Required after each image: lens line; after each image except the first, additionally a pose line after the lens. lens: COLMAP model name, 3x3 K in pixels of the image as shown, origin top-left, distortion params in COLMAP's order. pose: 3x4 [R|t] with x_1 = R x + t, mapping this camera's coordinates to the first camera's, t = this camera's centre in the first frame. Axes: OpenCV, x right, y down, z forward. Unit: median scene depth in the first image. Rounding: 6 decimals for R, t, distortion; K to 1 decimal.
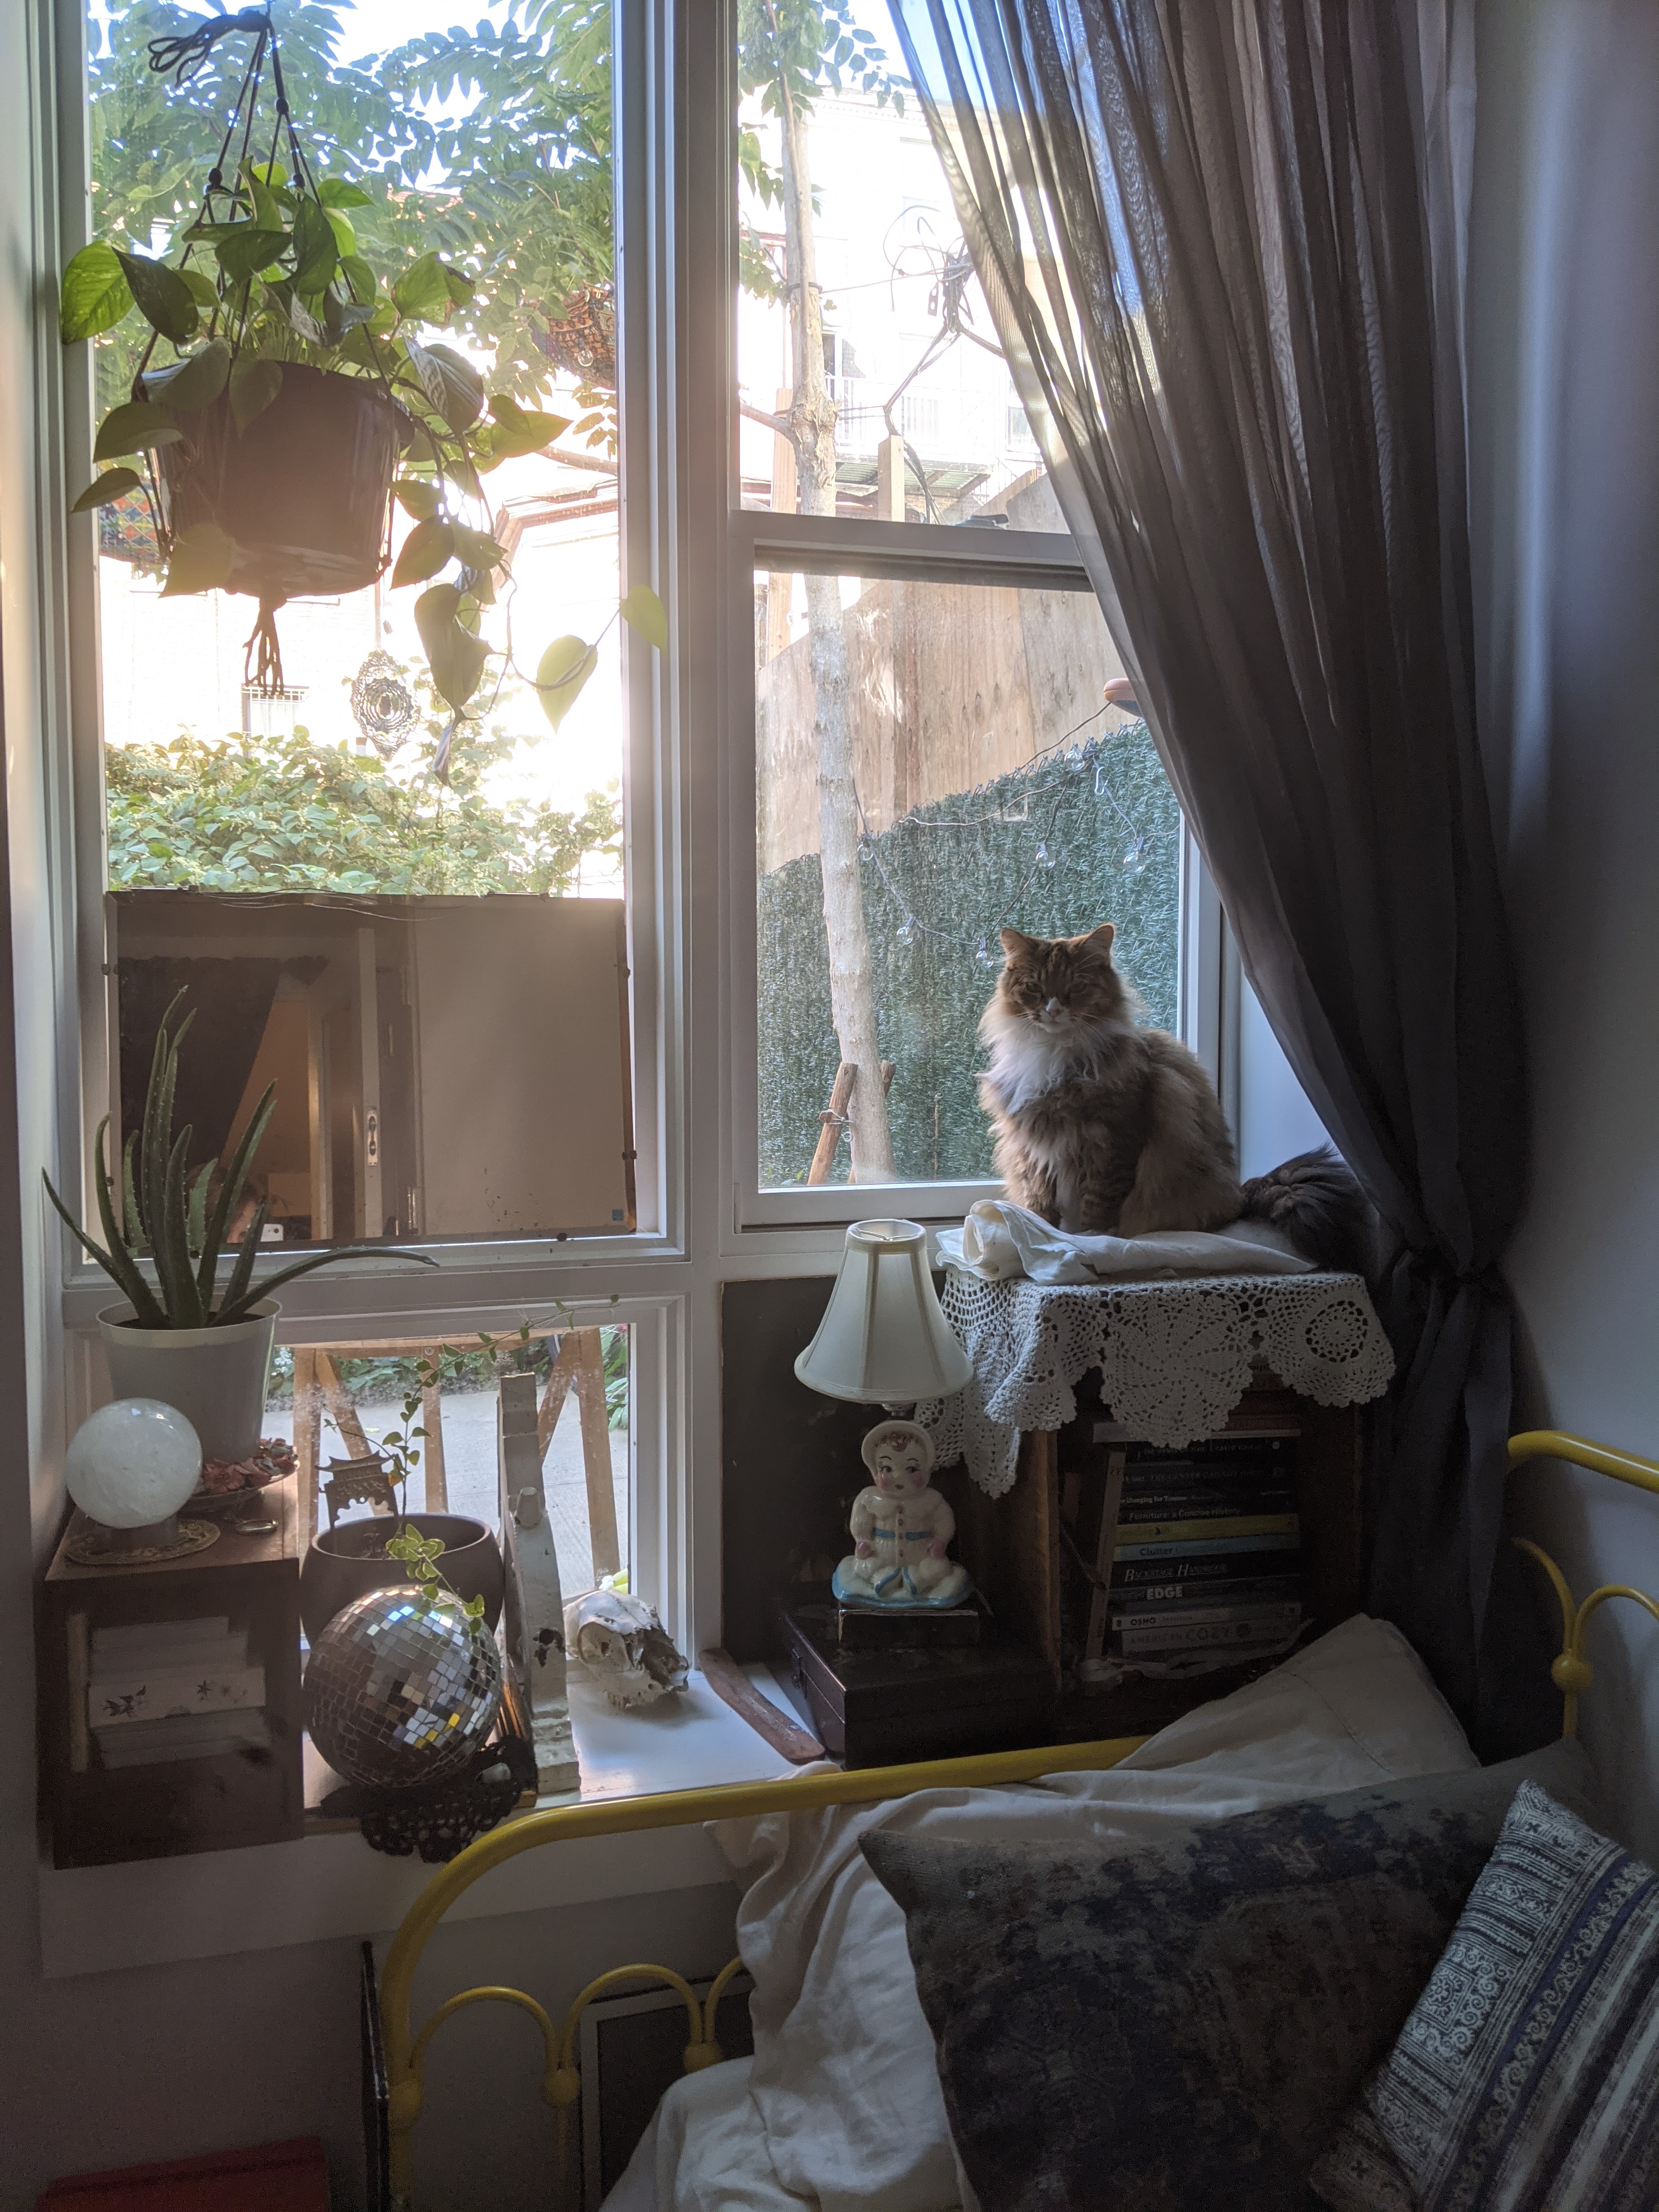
lens RADIAL K [[2074.6, 0, 829.5], [0, 2074.6, 1106.0], [0, 0, 1]] dist [0.009179, 0.002084]
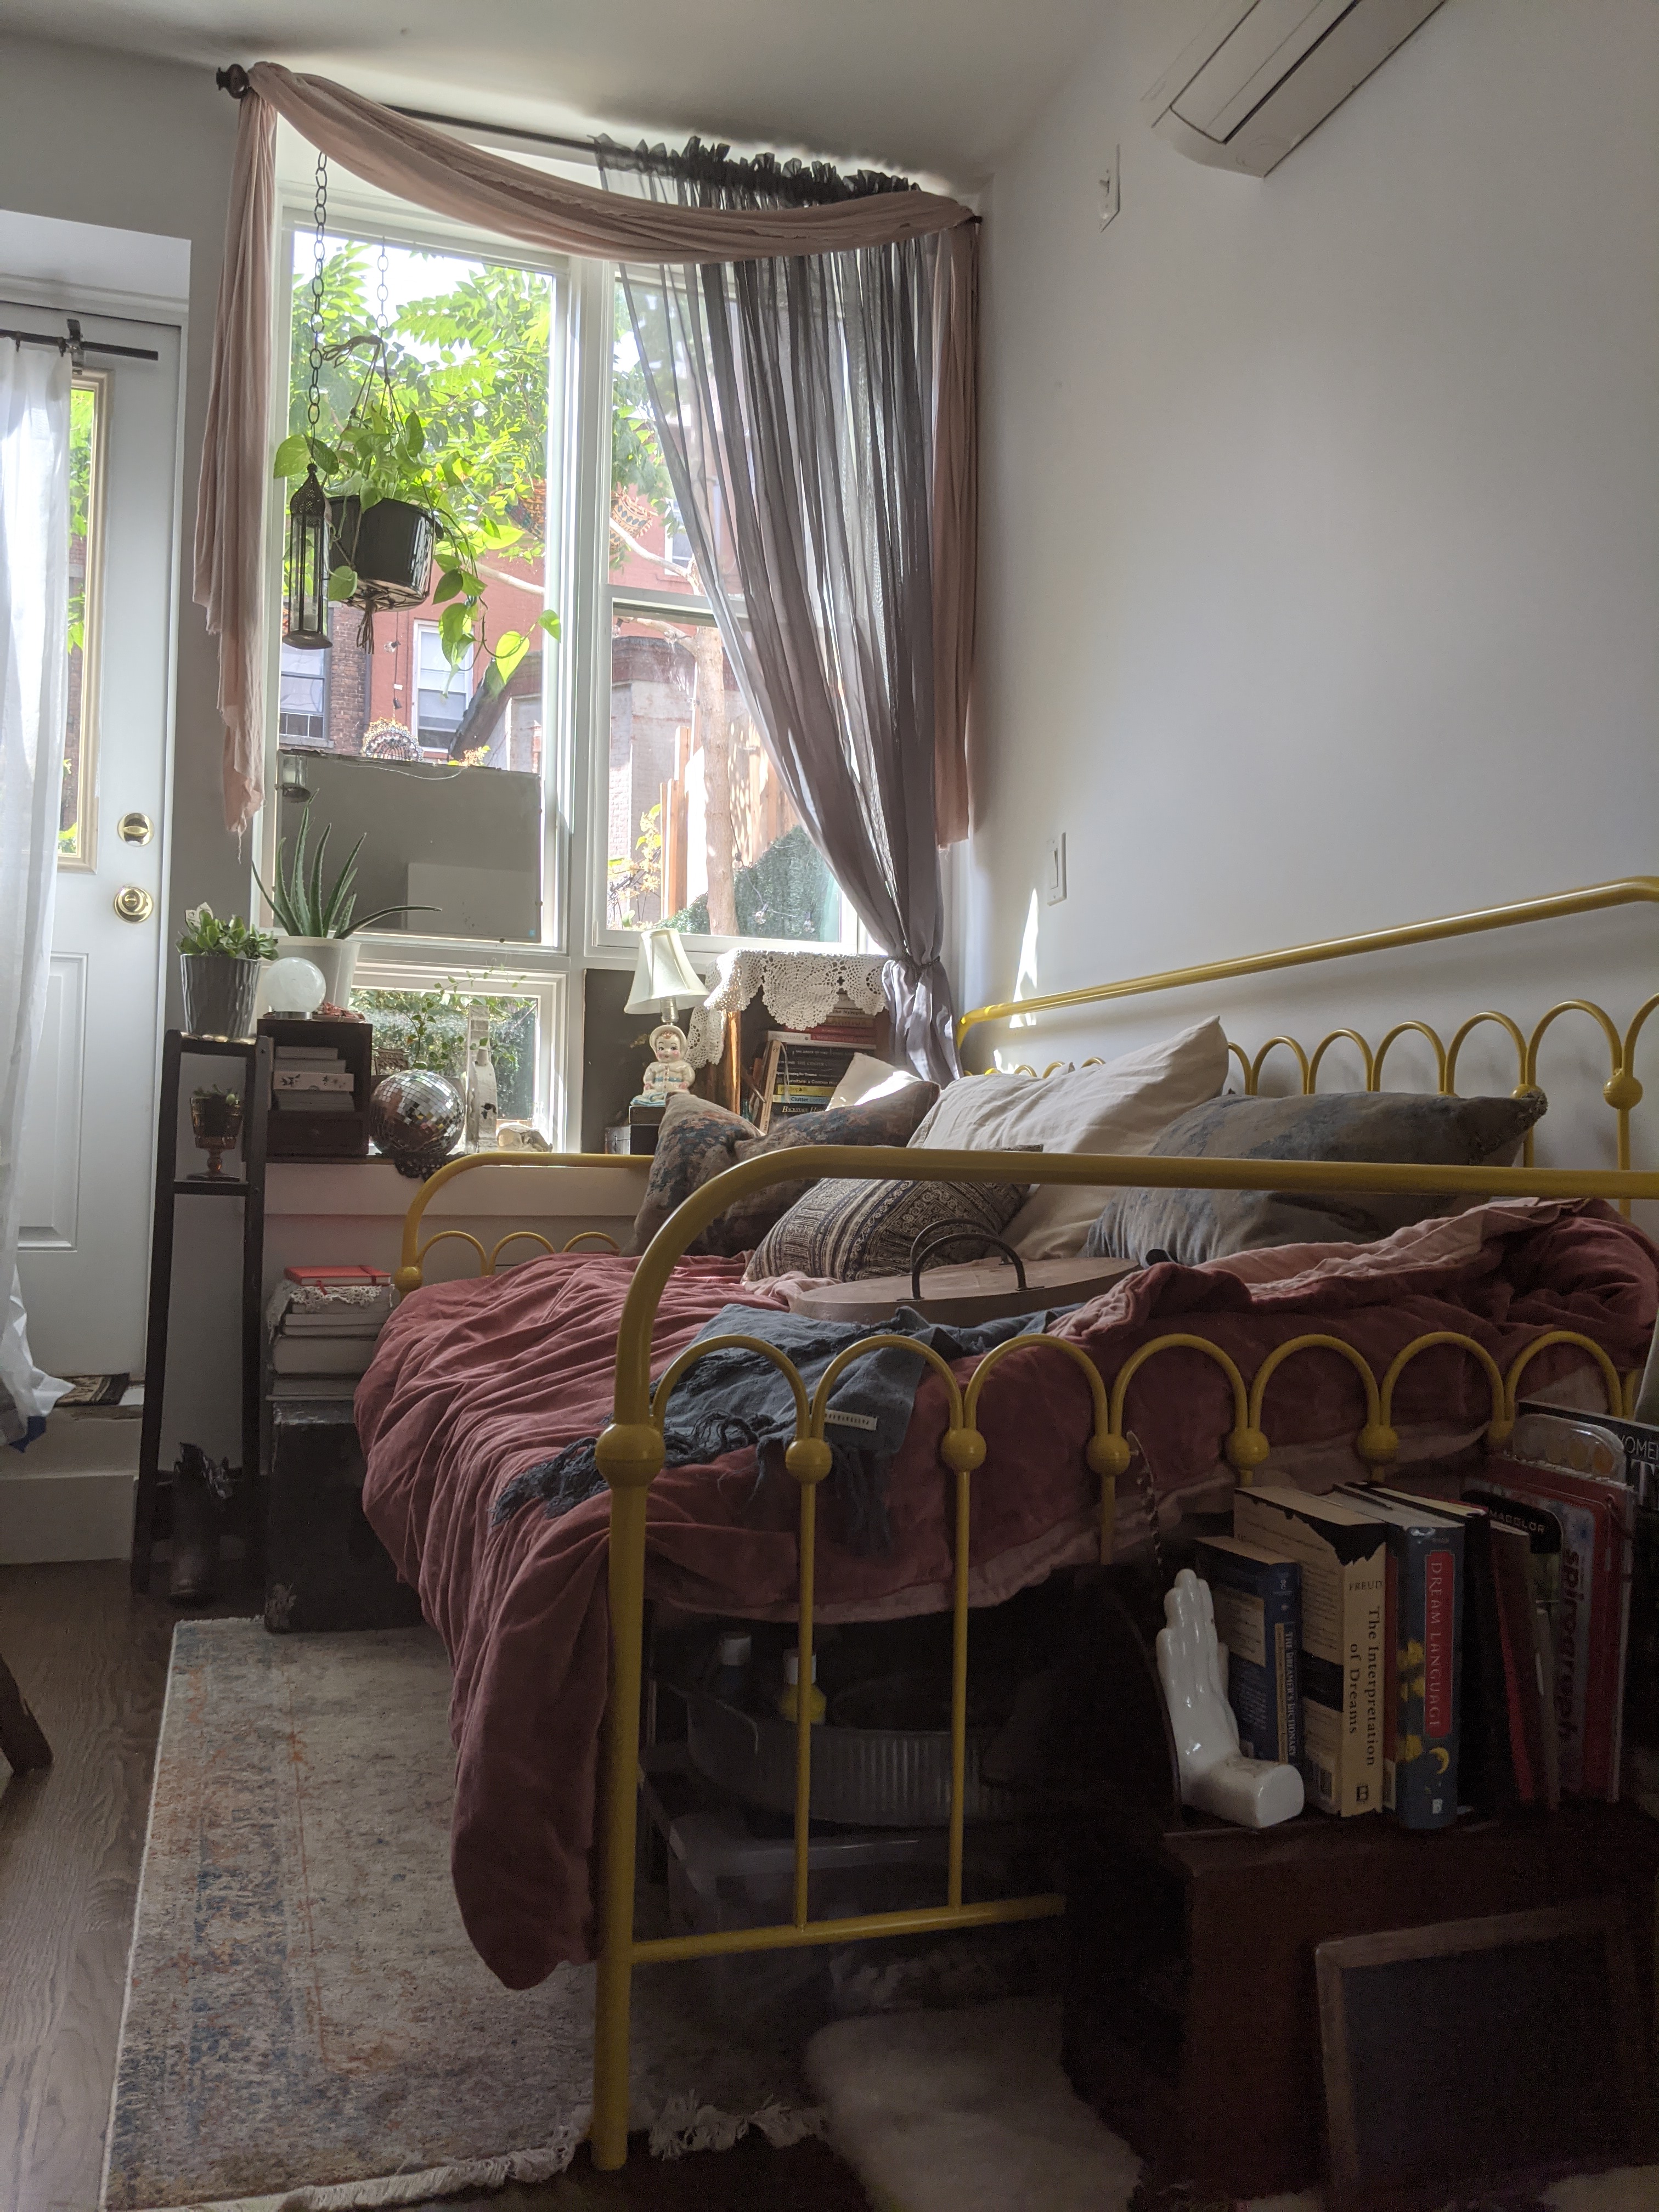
lens RADIAL K [[1754.8, 0, 829.5], [0, 1754.8, 1106.0], [0, 0, 1]] dist [0.020784, 0.004242]
pose [[0.998661, 0.028668, 0.043053, 0.122204], [-0.024977, 0.996157, -0.083946, 0.379703], [-0.045294, 0.082759, 0.995540, -0.714219]]
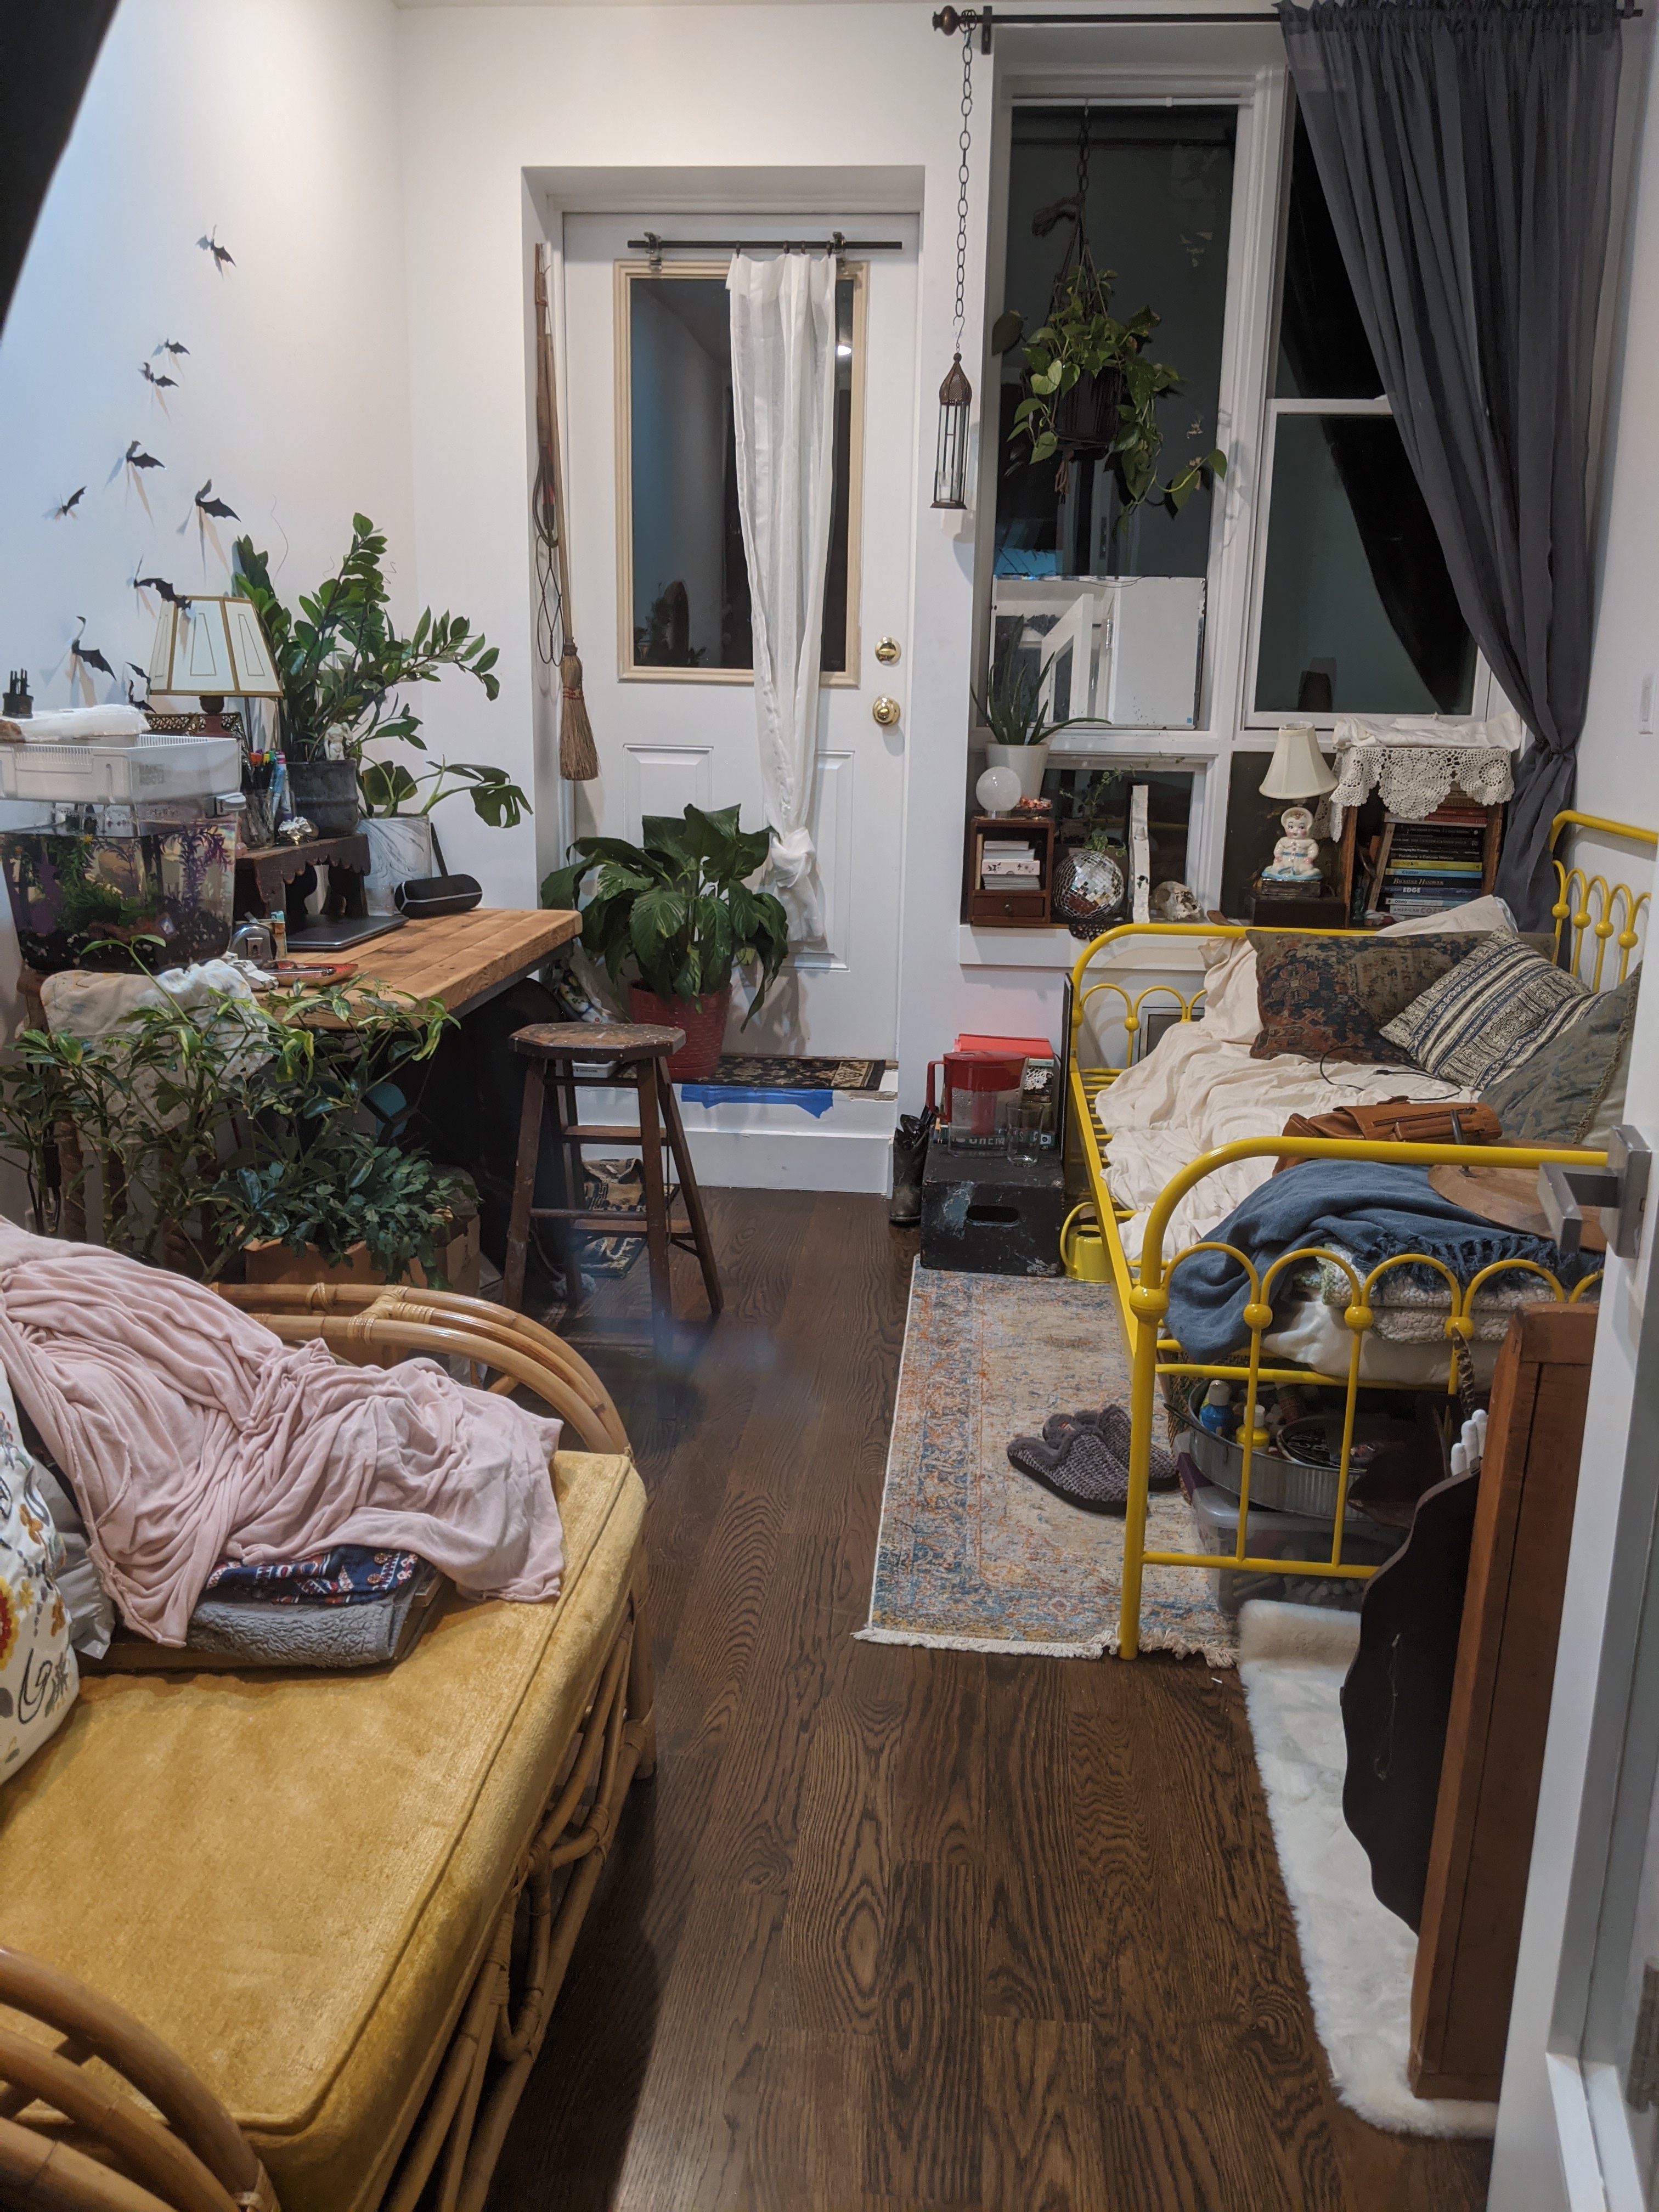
lens RADIAL K [[1744.6, 0, 878.2], [0, 1744.6, 1064.3], [0, 0, 1]] dist [0.068701, -0.000621]
pose [[0.941757, 0.098362, -0.321587, 0.266909], [-0.044471, 0.984297, 0.170827, 0.124652], [0.333340, -0.146576, 0.931343, -1.135885]]
